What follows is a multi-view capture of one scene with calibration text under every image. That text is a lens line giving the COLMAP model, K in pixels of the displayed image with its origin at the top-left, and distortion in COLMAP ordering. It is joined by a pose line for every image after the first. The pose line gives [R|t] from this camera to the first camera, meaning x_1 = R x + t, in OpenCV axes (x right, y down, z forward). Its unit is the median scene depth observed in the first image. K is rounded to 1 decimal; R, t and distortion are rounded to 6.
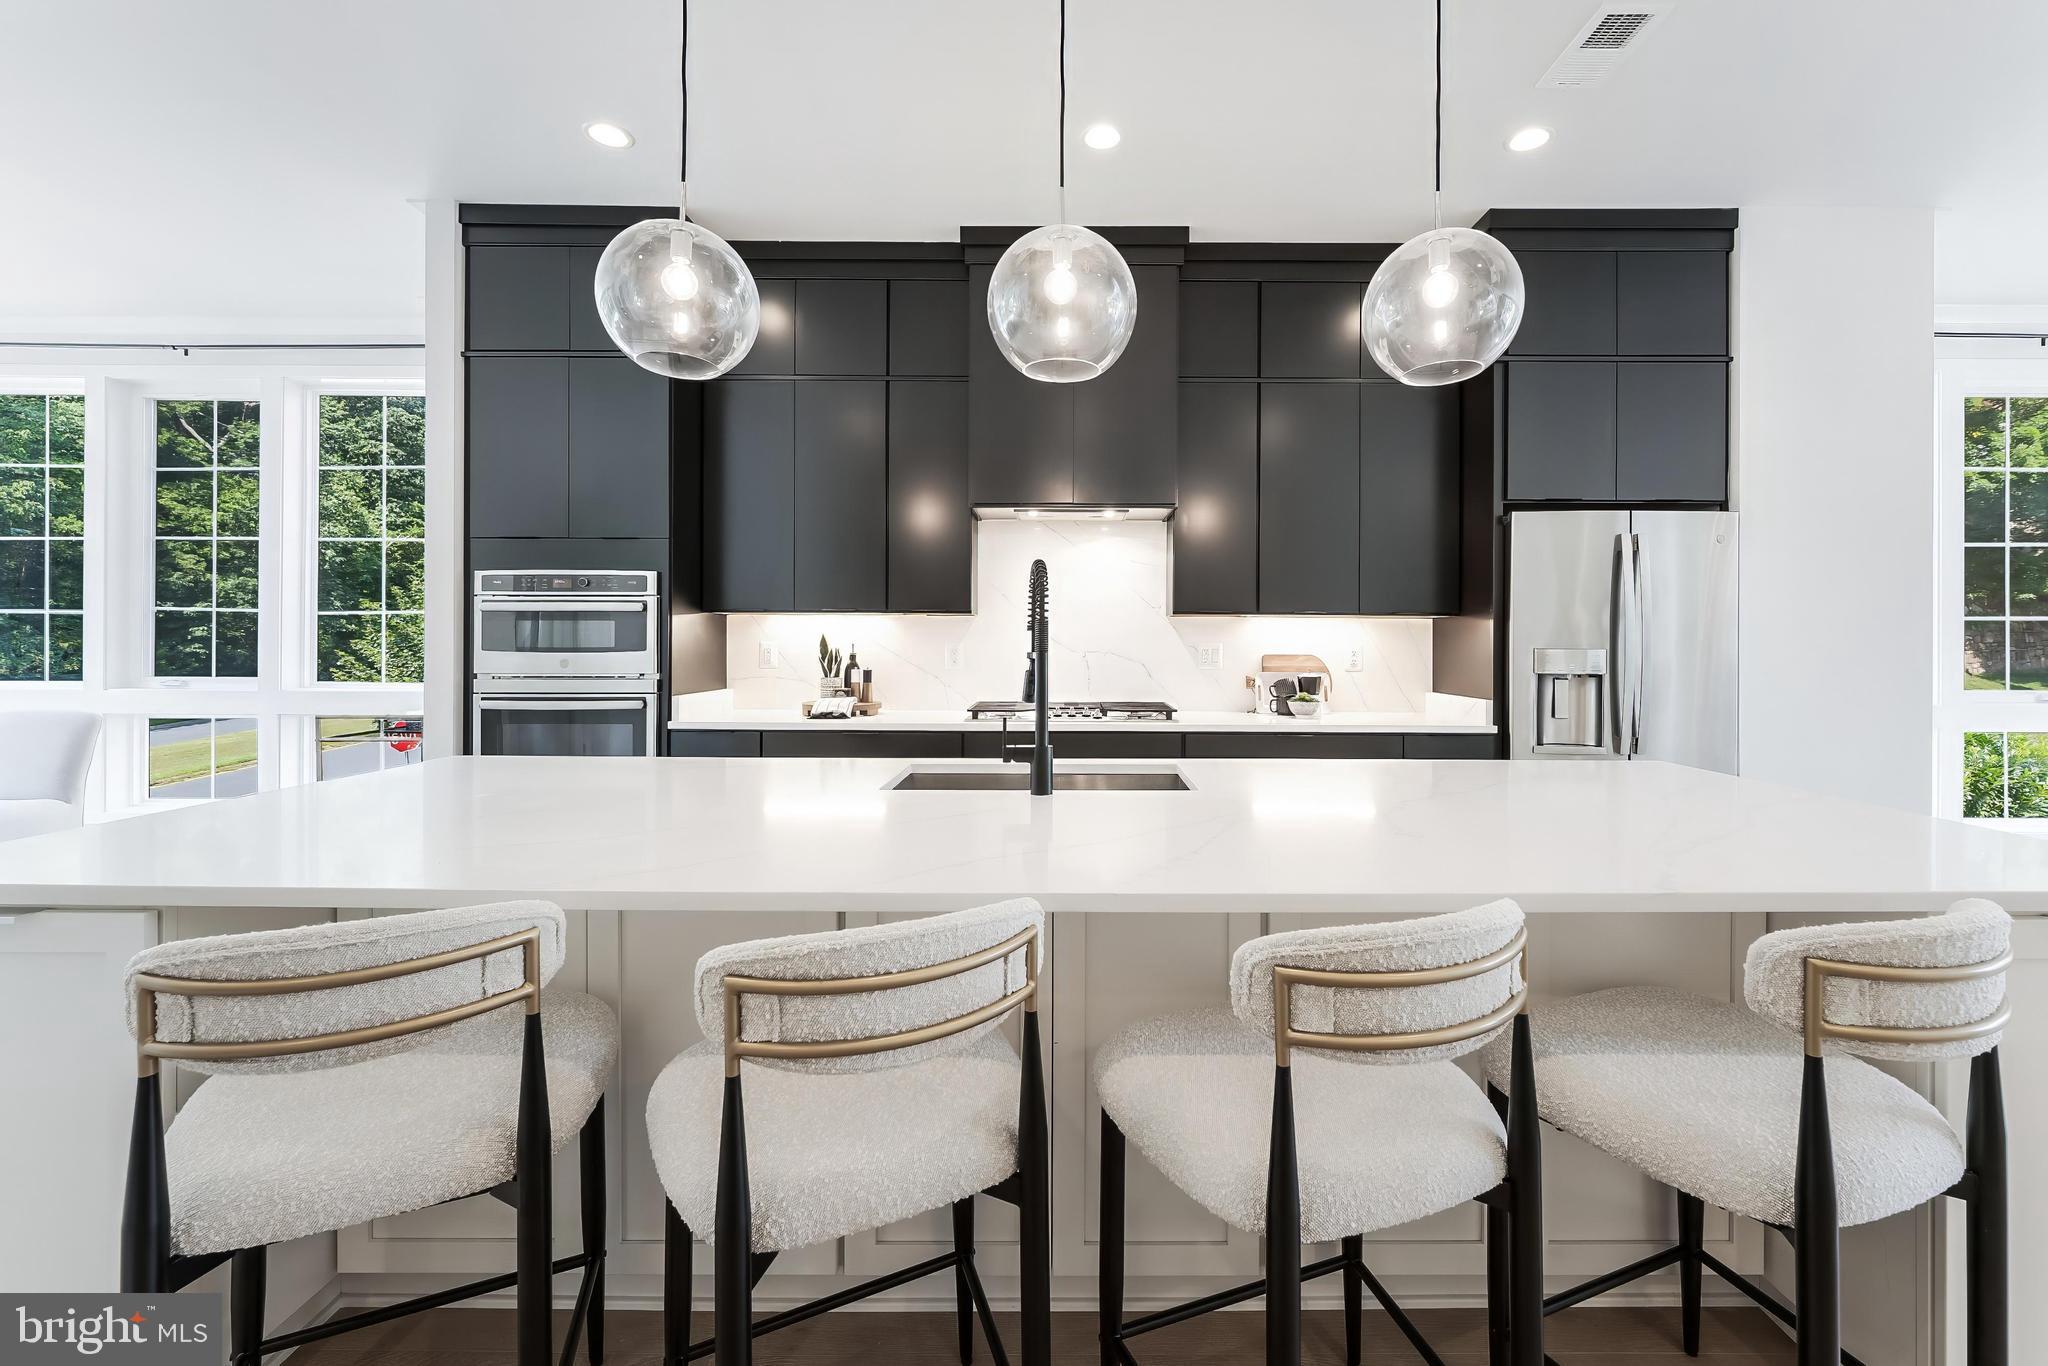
lens RADIAL K [[834.7, 0, 1059.9], [0, 834.7, 637.2], [0, 0, 1]] dist [-0.001097, 0.000137]
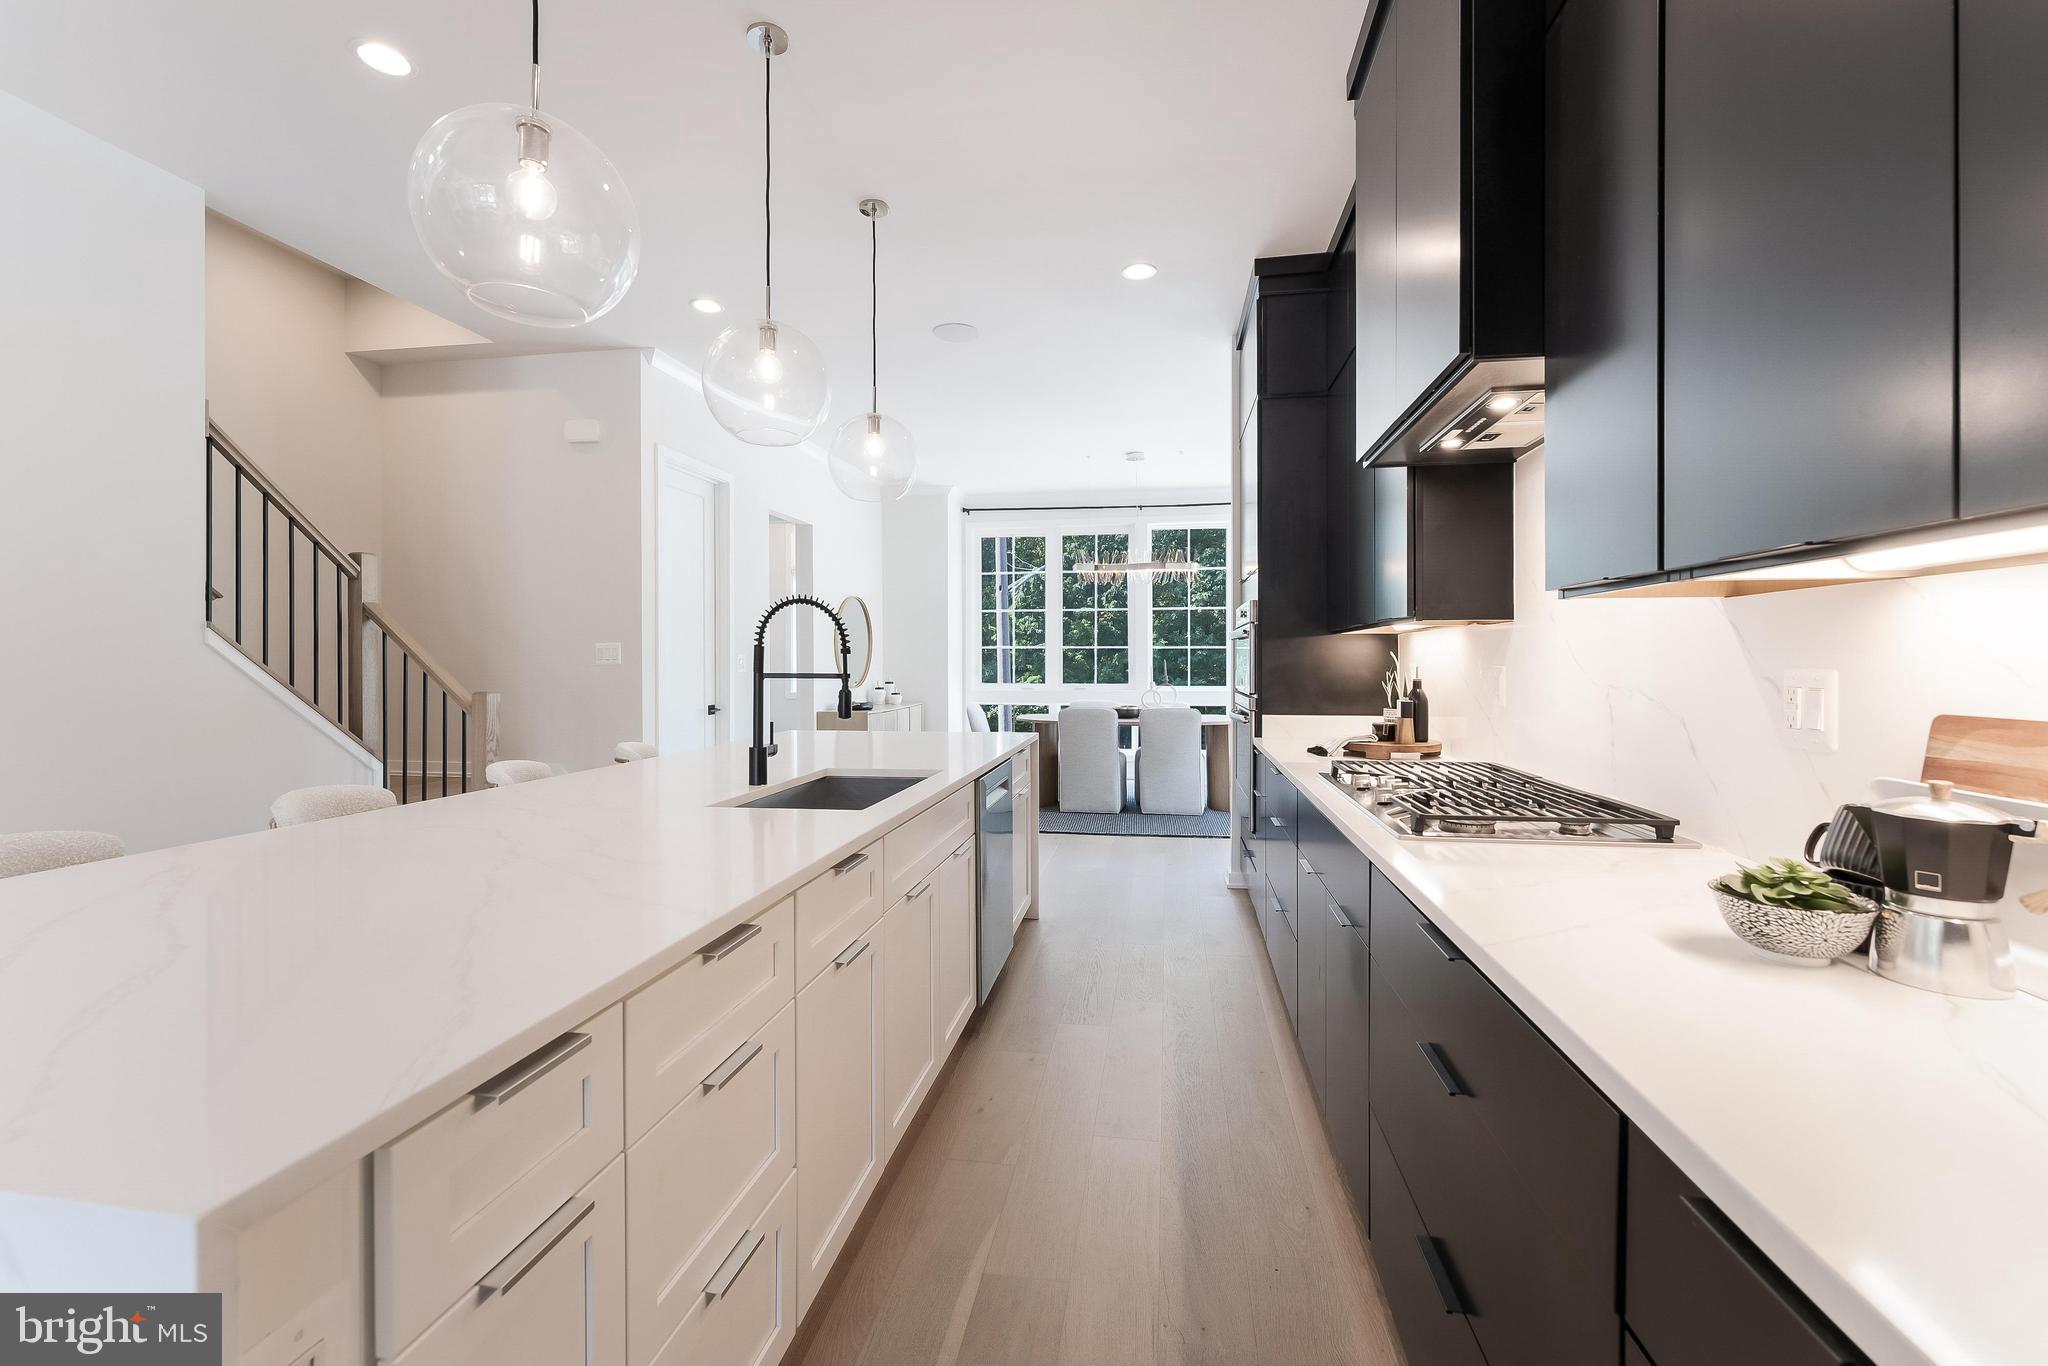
lens RADIAL K [[834.7, 0, 1035.6], [0, 834.7, 661.4], [0, 0, 1]] dist [-0.001097, 0.000137]
pose [[-0.167918, -0.001177, -0.985800, 0.652180], [0.003390, 0.999993, -0.001771, 0.003261], [0.985795, -0.003639, -0.167913, 0.891462]]
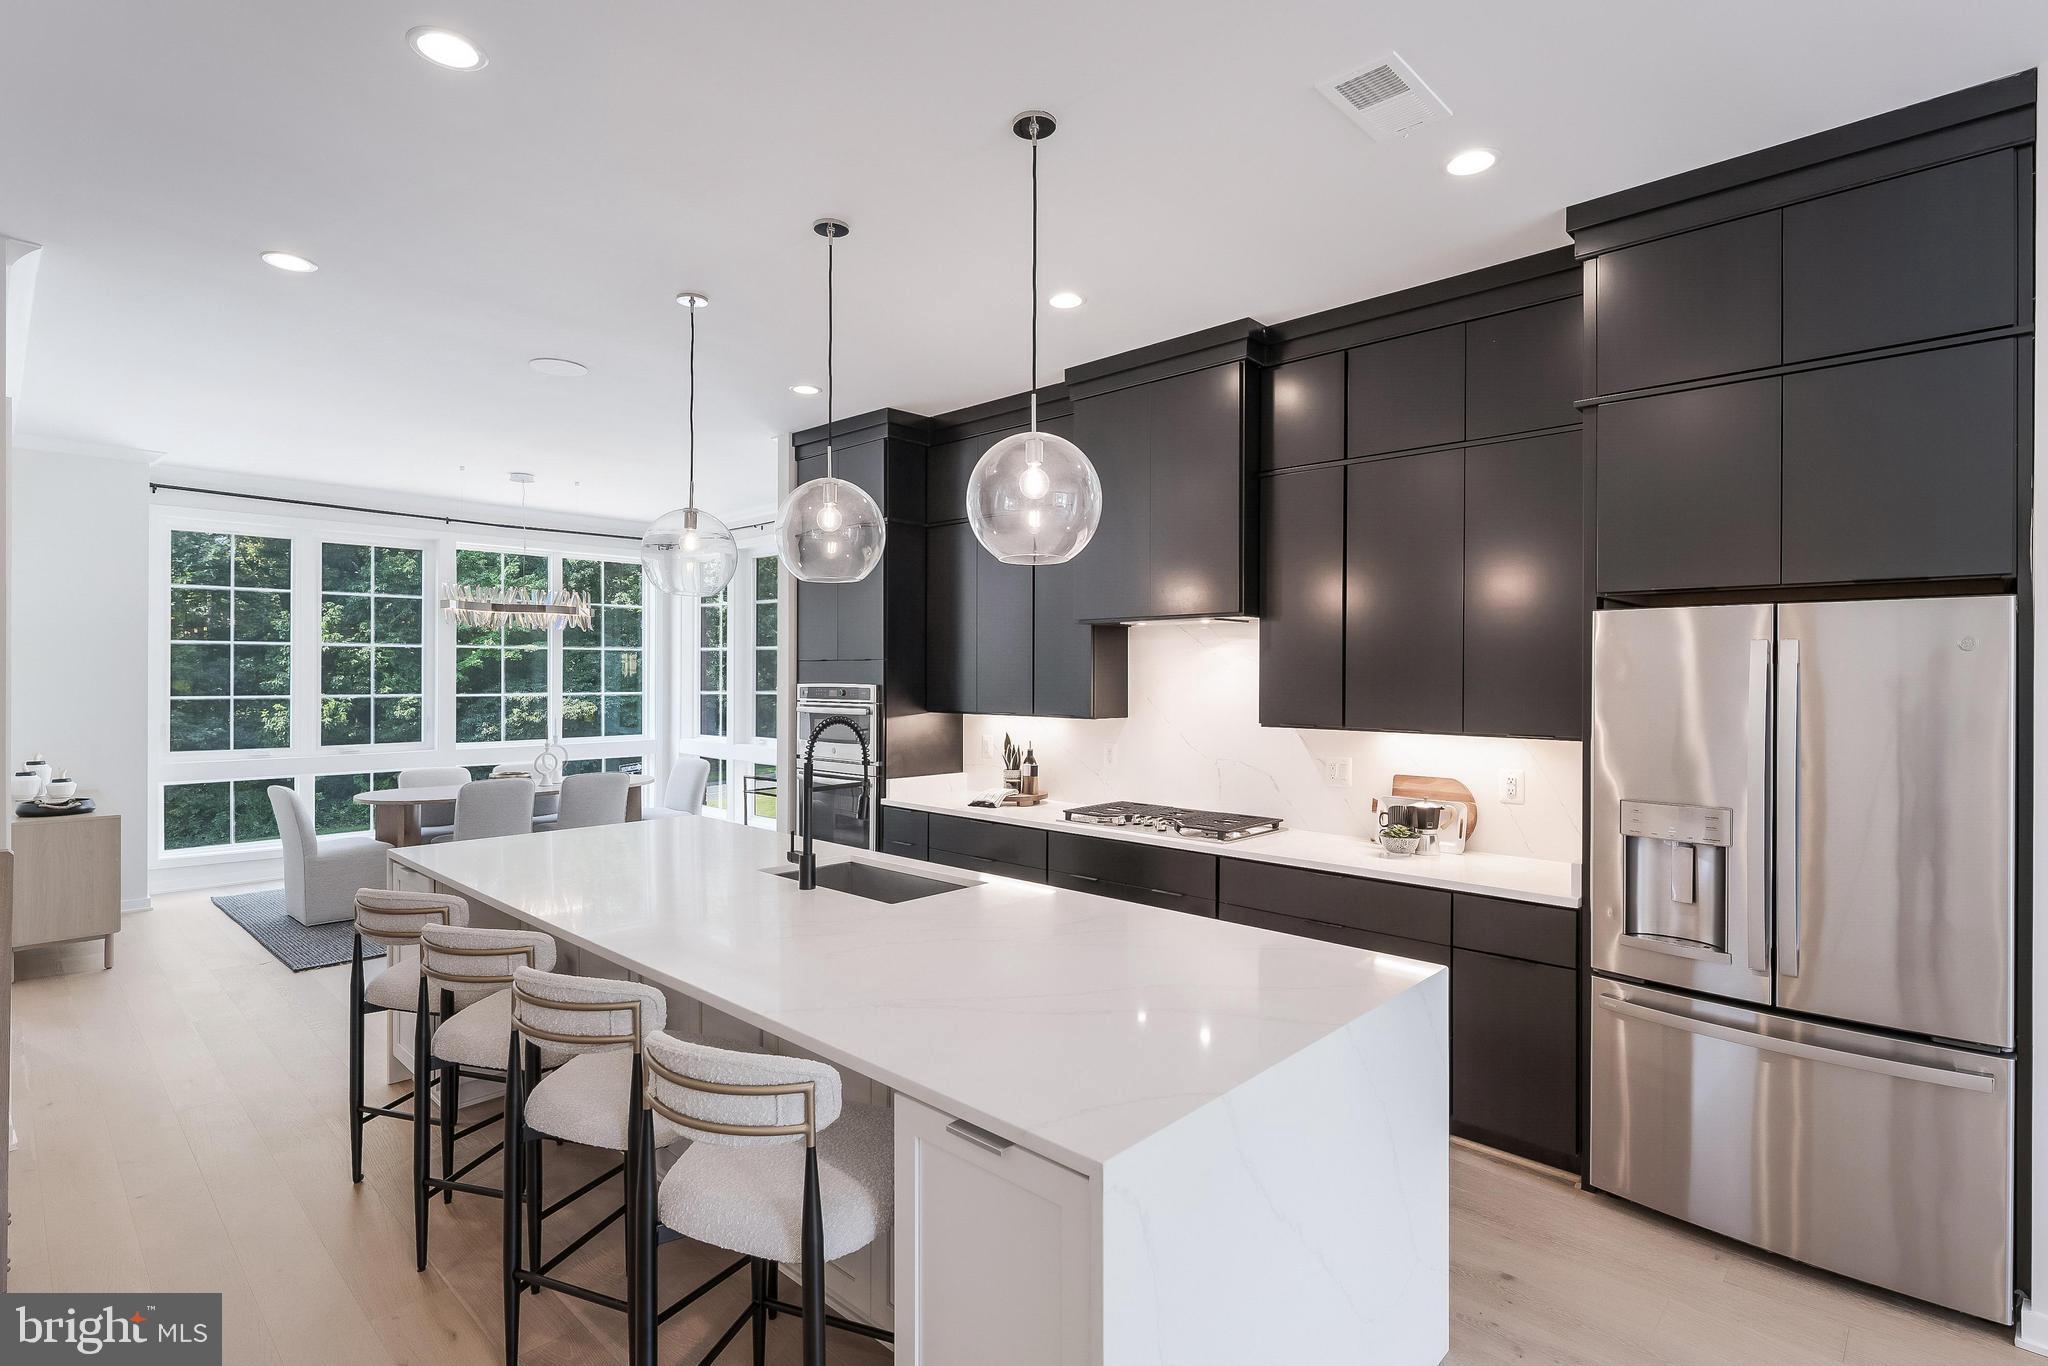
lens RADIAL K [[992.5, 0, 1039.6], [0, 992.5, 677.2], [0, 0, 1]] dist [-0.015660, 0.000446]
pose [[0.725239, 0.000896, -0.688496, 0.786662], [-0.000622, 1.000000, 0.000646, -0.091714], [0.688497, -0.000040, 0.725240, 0.034351]]
